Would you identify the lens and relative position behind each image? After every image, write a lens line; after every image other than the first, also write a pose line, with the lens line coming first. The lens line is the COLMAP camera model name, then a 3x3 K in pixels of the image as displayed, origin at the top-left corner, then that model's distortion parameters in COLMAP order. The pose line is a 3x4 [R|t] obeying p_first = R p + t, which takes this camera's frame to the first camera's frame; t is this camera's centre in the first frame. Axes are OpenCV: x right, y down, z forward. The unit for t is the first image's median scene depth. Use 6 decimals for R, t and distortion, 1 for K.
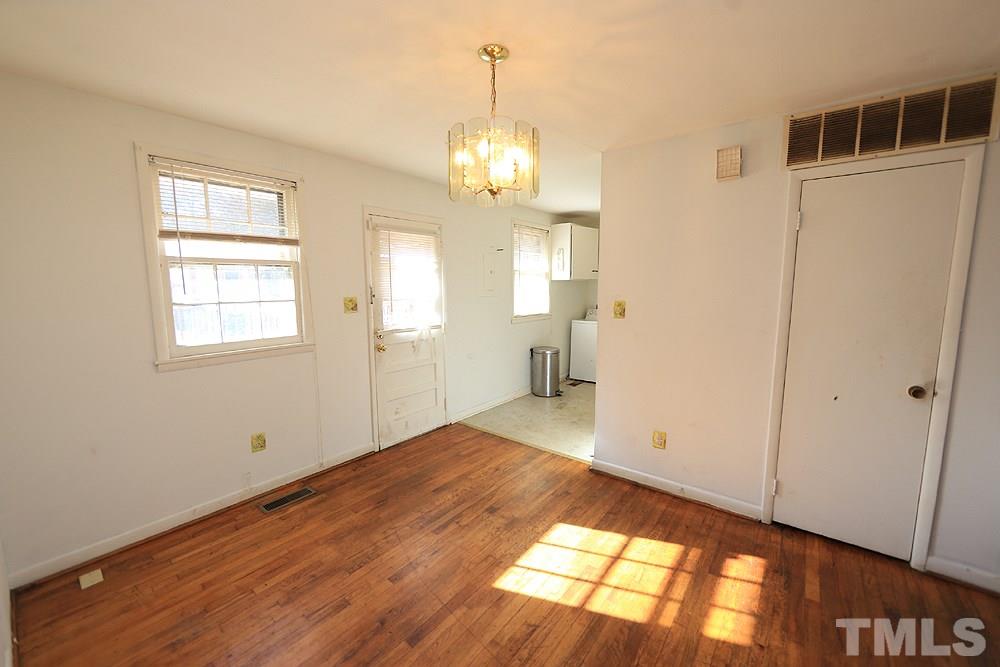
lens RADIAL K [[397.2, 0, 496.6], [0, 397.2, 332.0], [0, 0, 1]] dist [-0.003938, 0.000342]
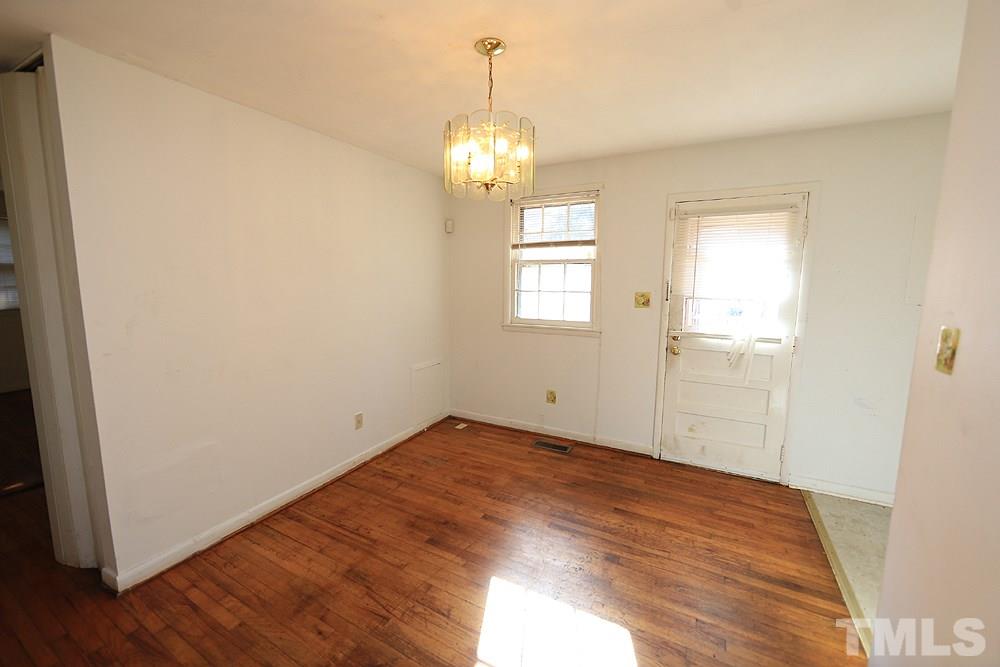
lens RADIAL K [[397.2, 0, 496.6], [0, 397.2, 332.0], [0, 0, 1]] dist [-0.003938, 0.000342]
pose [[0.176256, 0.135297, -0.975002, 0.611745], [-0.127005, 0.985355, 0.113774, -0.062186], [0.976116, 0.103777, 0.190858, 0.516091]]
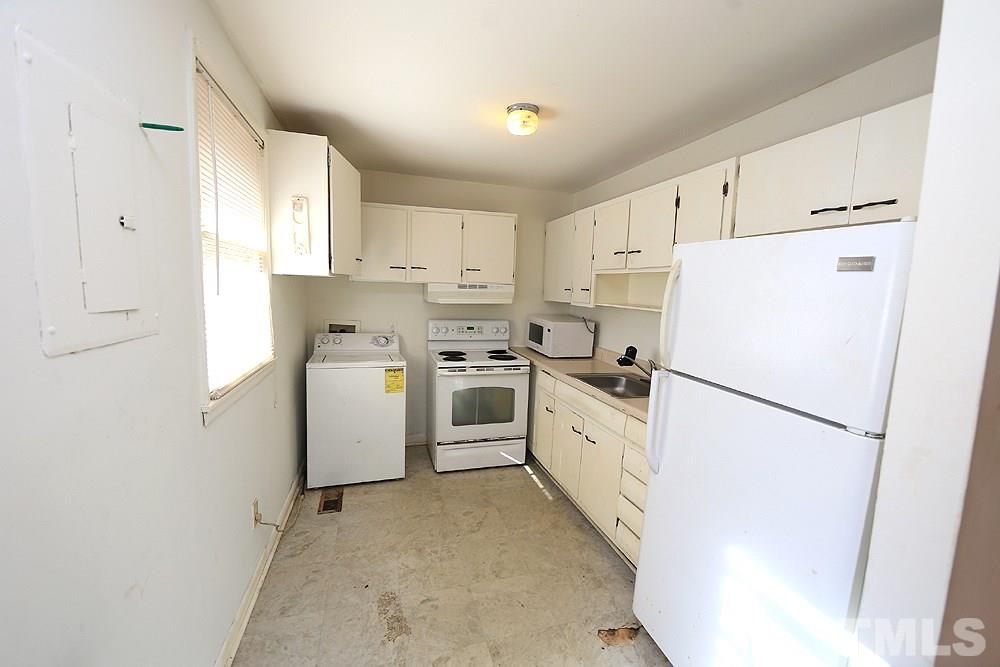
lens RADIAL K [[397.2, 0, 496.6], [0, 397.2, 332.0], [0, 0, 1]] dist [-0.003938, 0.000342]
pose [[0.570214, -0.063623, 0.819029, -0.113847], [0.061926, 0.997489, 0.034373, -0.141571], [-0.819159, 0.031119, 0.572722, 1.160075]]
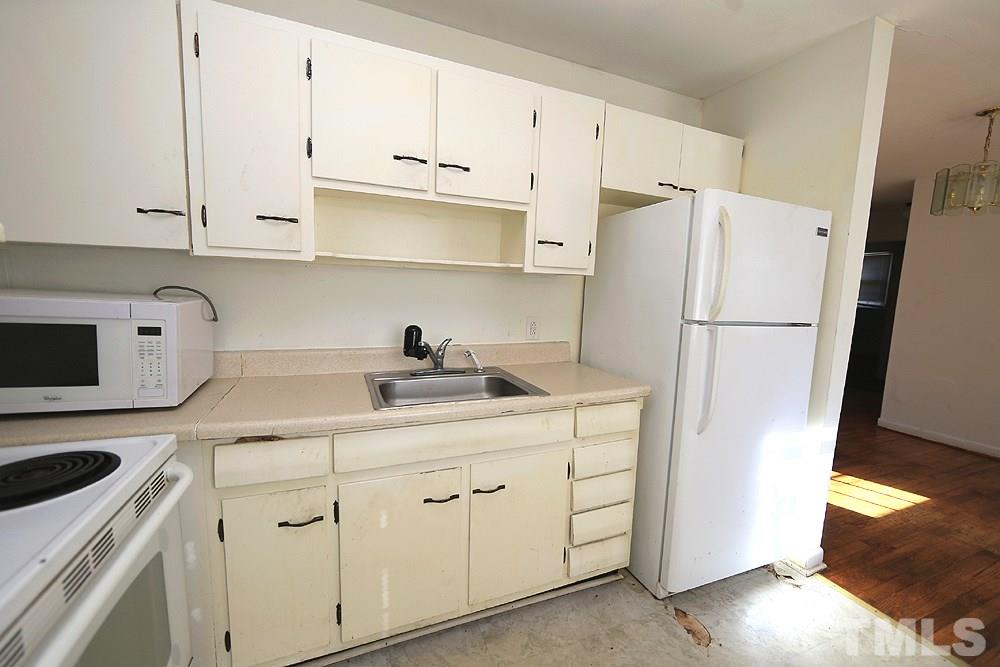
lens RADIAL K [[397.2, 0, 496.6], [0, 397.2, 332.0], [0, 0, 1]] dist [-0.003938, 0.000342]
pose [[-0.870530, -0.084059, 0.484883, 0.453666], [0.031774, 0.973647, 0.225836, -0.172138], [-0.491089, 0.212004, -0.844918, 1.865622]]
